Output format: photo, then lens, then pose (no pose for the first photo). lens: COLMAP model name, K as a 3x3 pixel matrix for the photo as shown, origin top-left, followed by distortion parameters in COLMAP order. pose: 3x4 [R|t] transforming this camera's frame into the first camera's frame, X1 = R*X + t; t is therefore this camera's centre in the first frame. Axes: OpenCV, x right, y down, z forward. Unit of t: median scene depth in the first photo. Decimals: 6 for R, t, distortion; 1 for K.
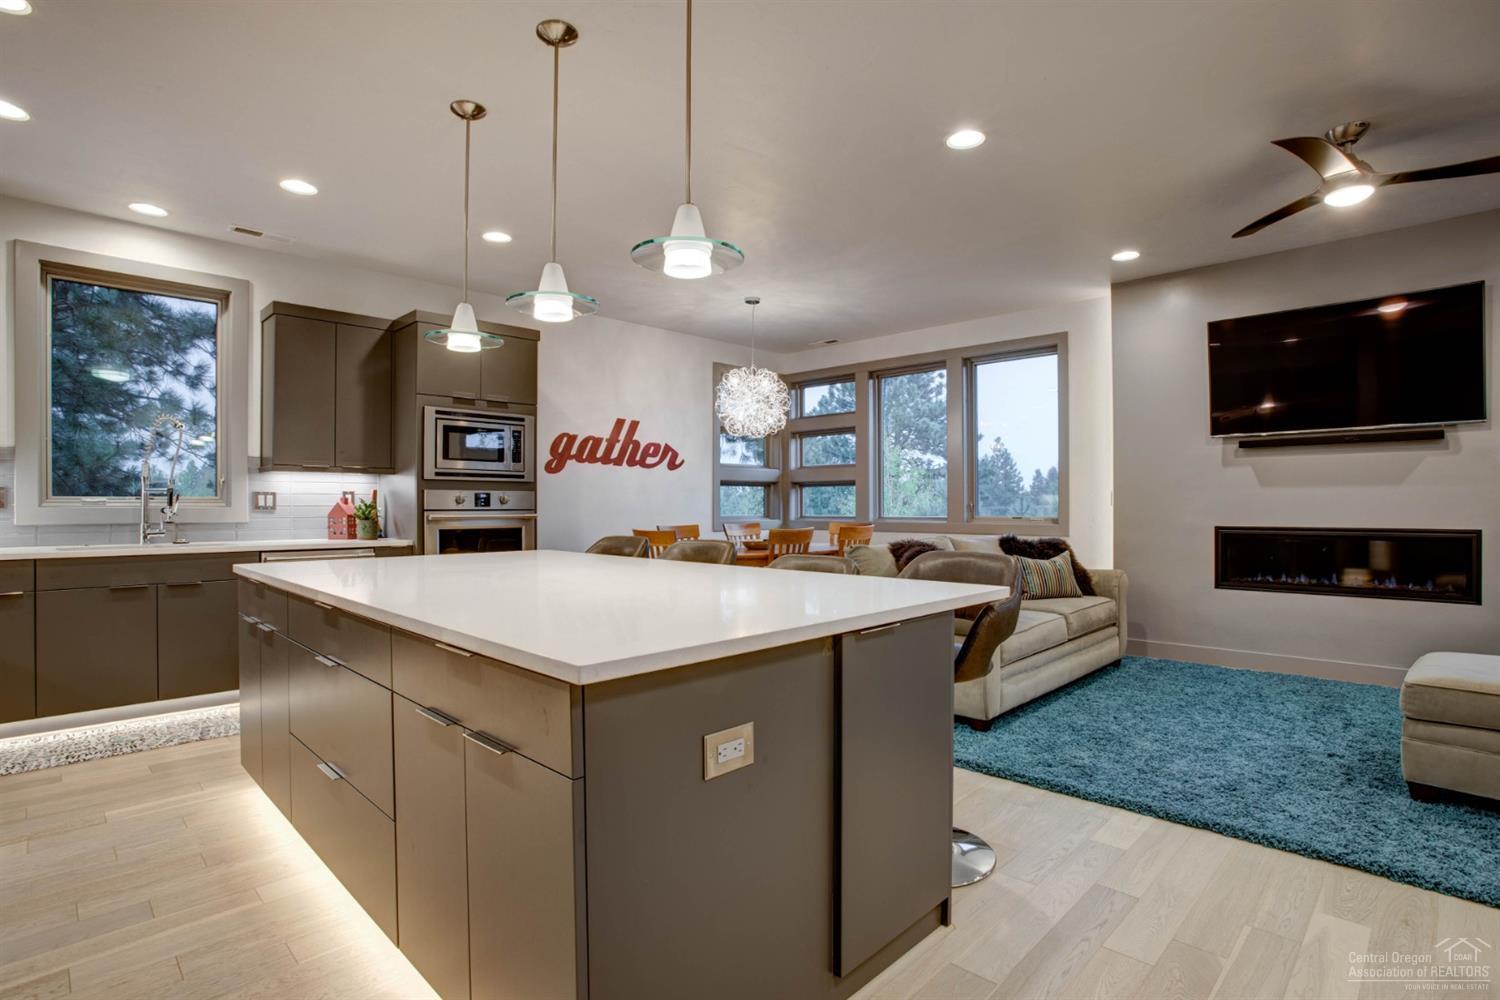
lens RADIAL K [[739.7, 0, 760.1], [0, 739.7, 505.0], [0, 0, 1]] dist [-0.073610, 0.029656]
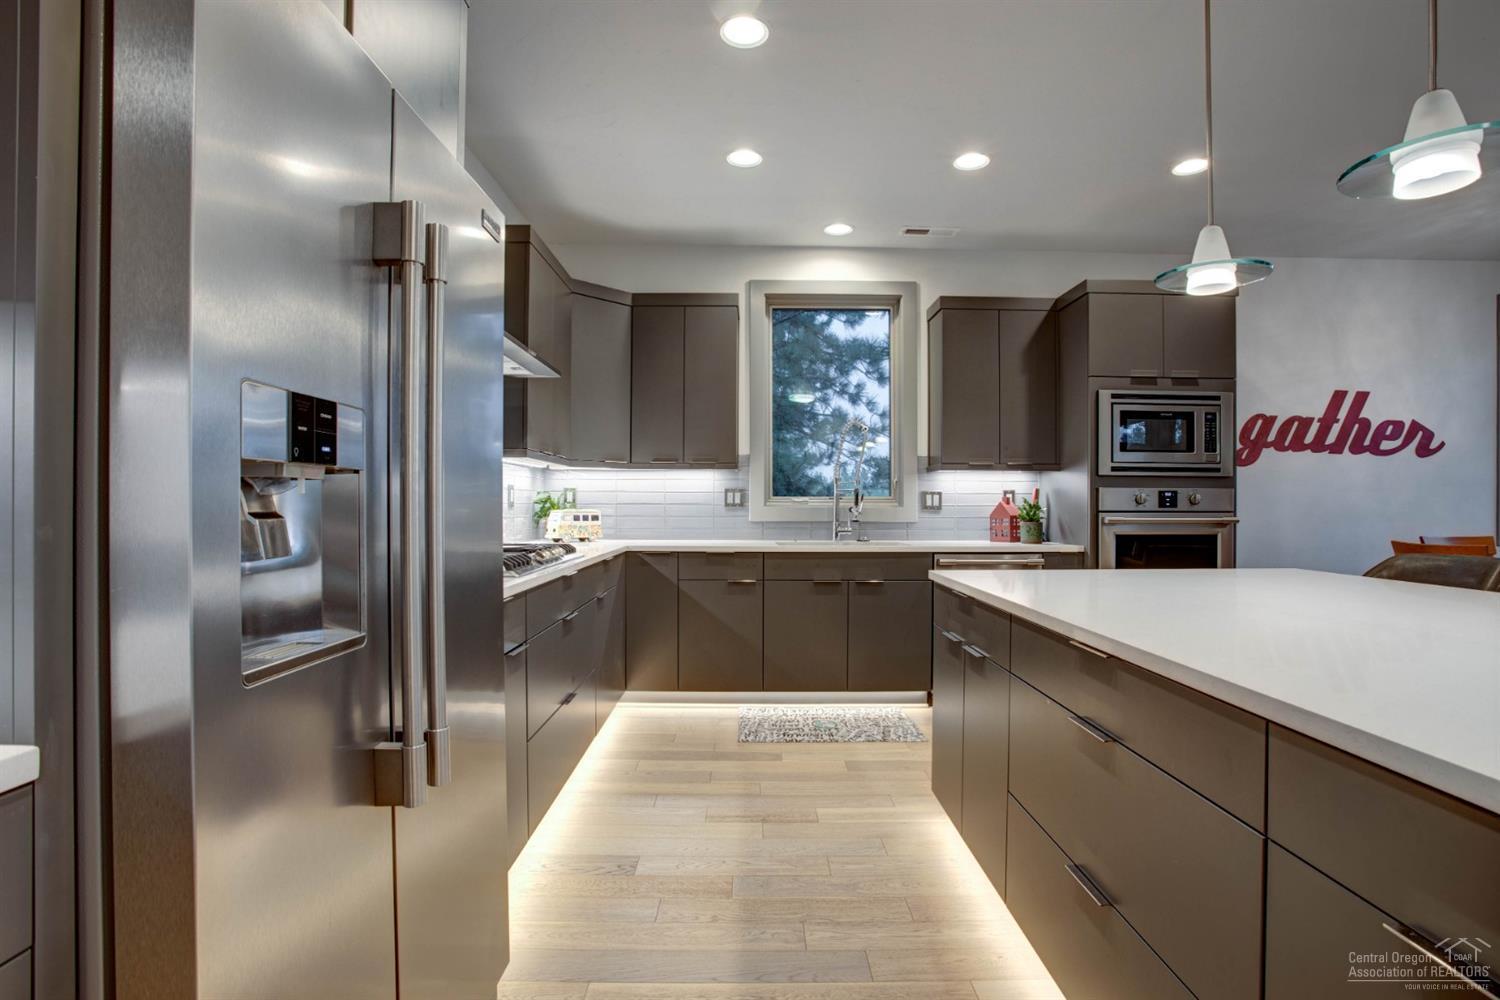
lens RADIAL K [[739.7, 0, 760.1], [0, 739.7, 505.0], [0, 0, 1]] dist [-0.073610, 0.029656]
pose [[0.706027, 0.003347, -0.708177, -0.126176], [-0.003561, 0.999993, 0.001176, -0.000058], [0.708176, 0.001692, 0.706034, 0.105426]]
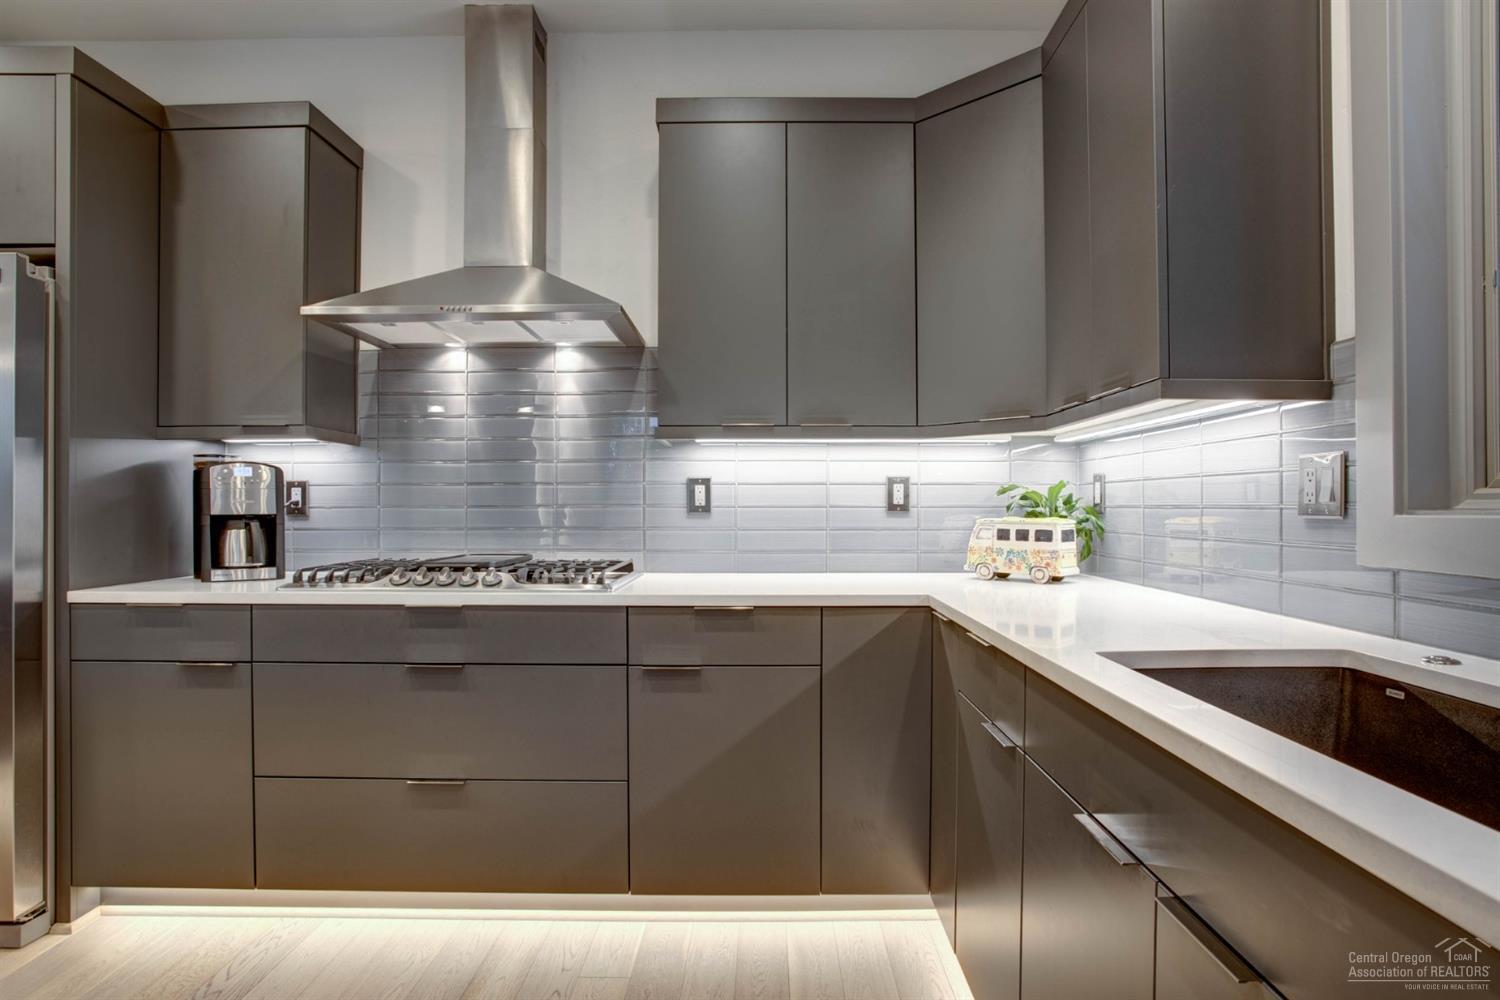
lens RADIAL K [[816.0, 0, 750.0], [0, 816.0, 500.0], [0, 0, 1]] dist [-0.070747, 0.043849]
pose [[-0.721265, -0.000438, -0.692659, -0.444032], [0.002658, 0.999991, -0.003400, -0.002855], [0.692654, -0.004294, -0.721257, 0.822226]]
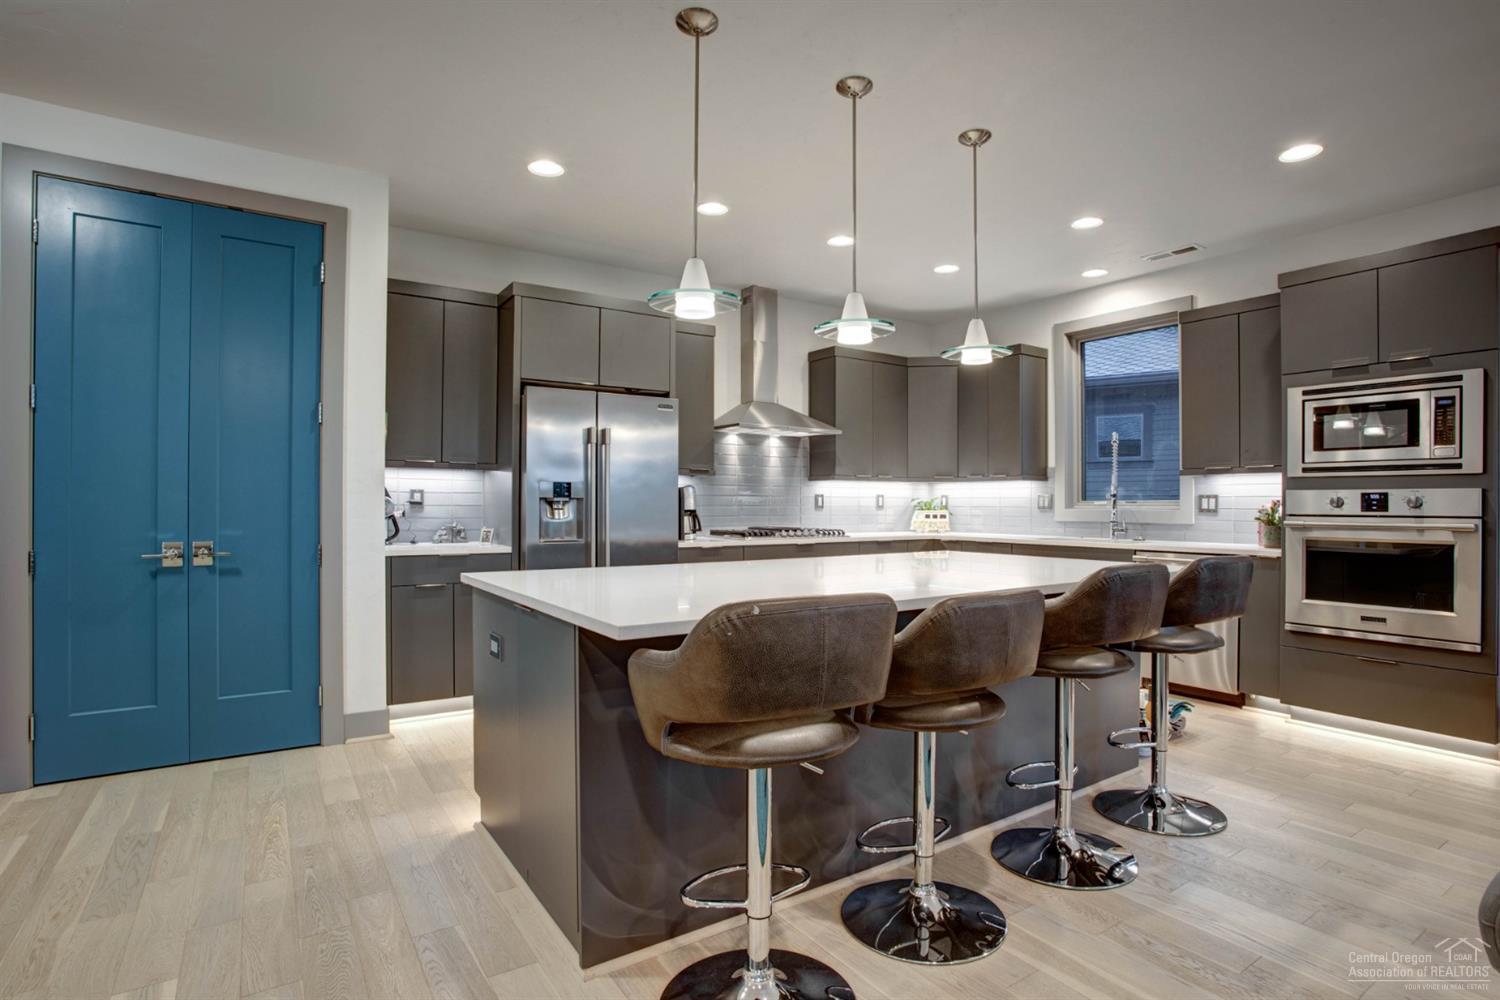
lens RADIAL K [[764.2, 0, 750.0], [0, 764.2, 500.0], [0, 0, 1]] dist [-0.029192, 0.000701]
pose [[-0.210694, -0.006221, -0.977532, 0.467652], [-0.003260, 0.999979, -0.005661, -0.002795], [0.977547, 0.001994, -0.210709, 0.547735]]
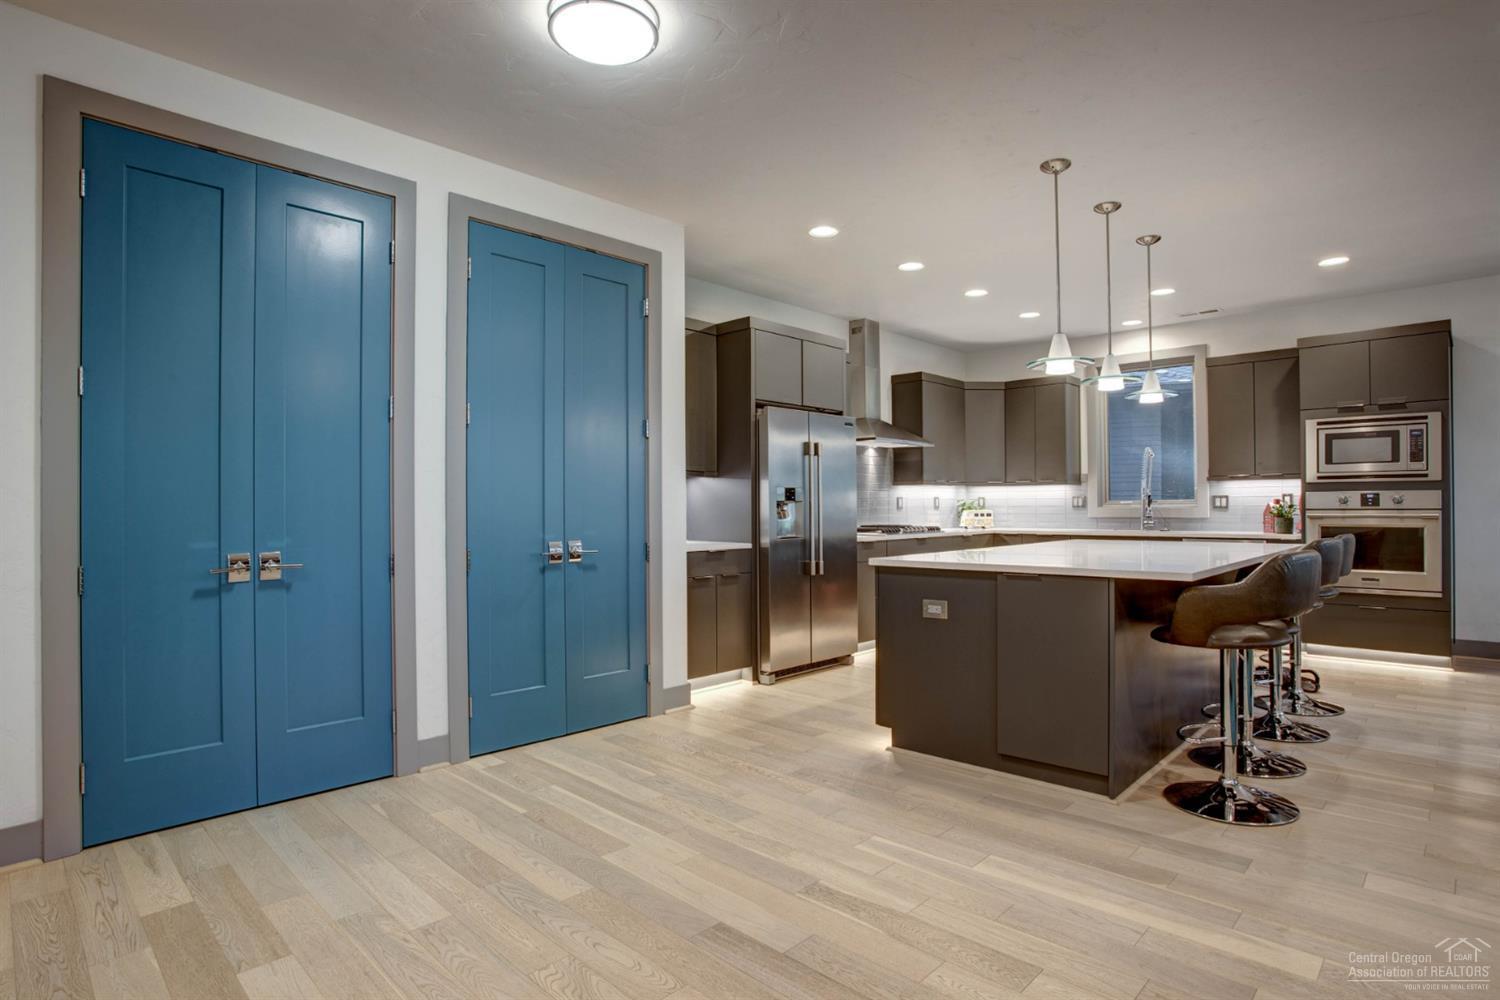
lens RADIAL K [[780.8, 0, 760.8], [0, 780.8, 503.3], [0, 0, 1]] dist [-0.027167, 0.001196]
pose [[0.010307, -0.005264, -0.999933, 0.717362], [0.005424, 0.999972, -0.005208, -0.000935], [0.999932, -0.005370, 0.010335, 0.104113]]
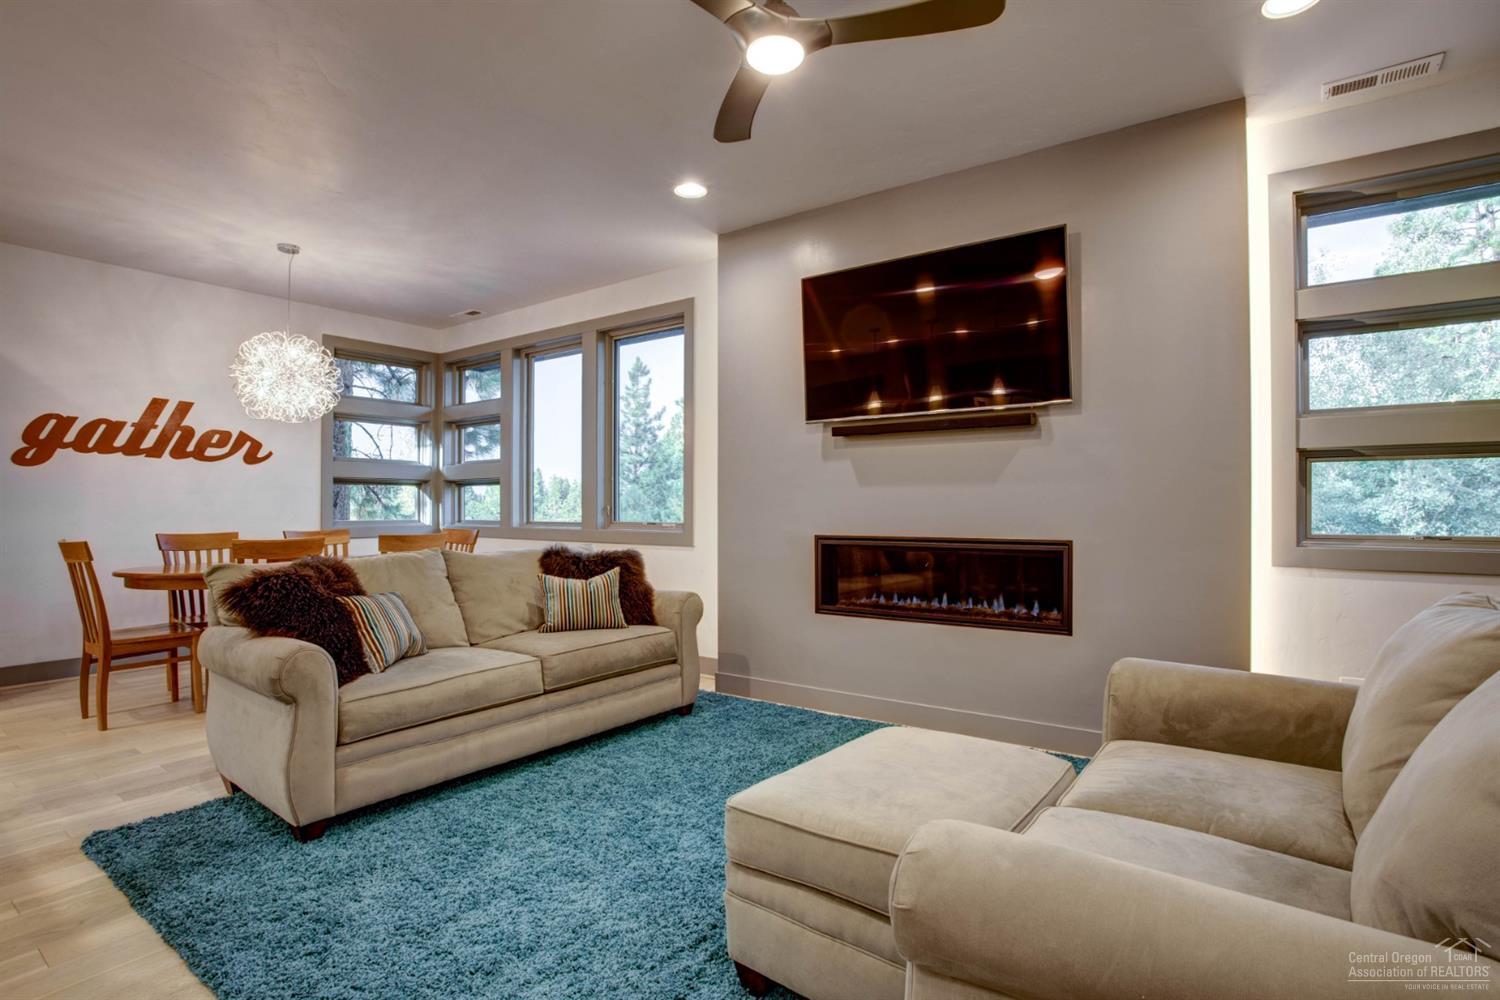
lens RADIAL K [[739.7, 0, 760.1], [0, 739.7, 505.0], [0, 0, 1]] dist [-0.073610, 0.029656]
pose [[0.990446, 0.002089, 0.137888, 0.471326], [-0.001658, 0.999993, -0.003236, -0.001131], [-0.137894, 0.002976, 0.990443, 0.207422]]
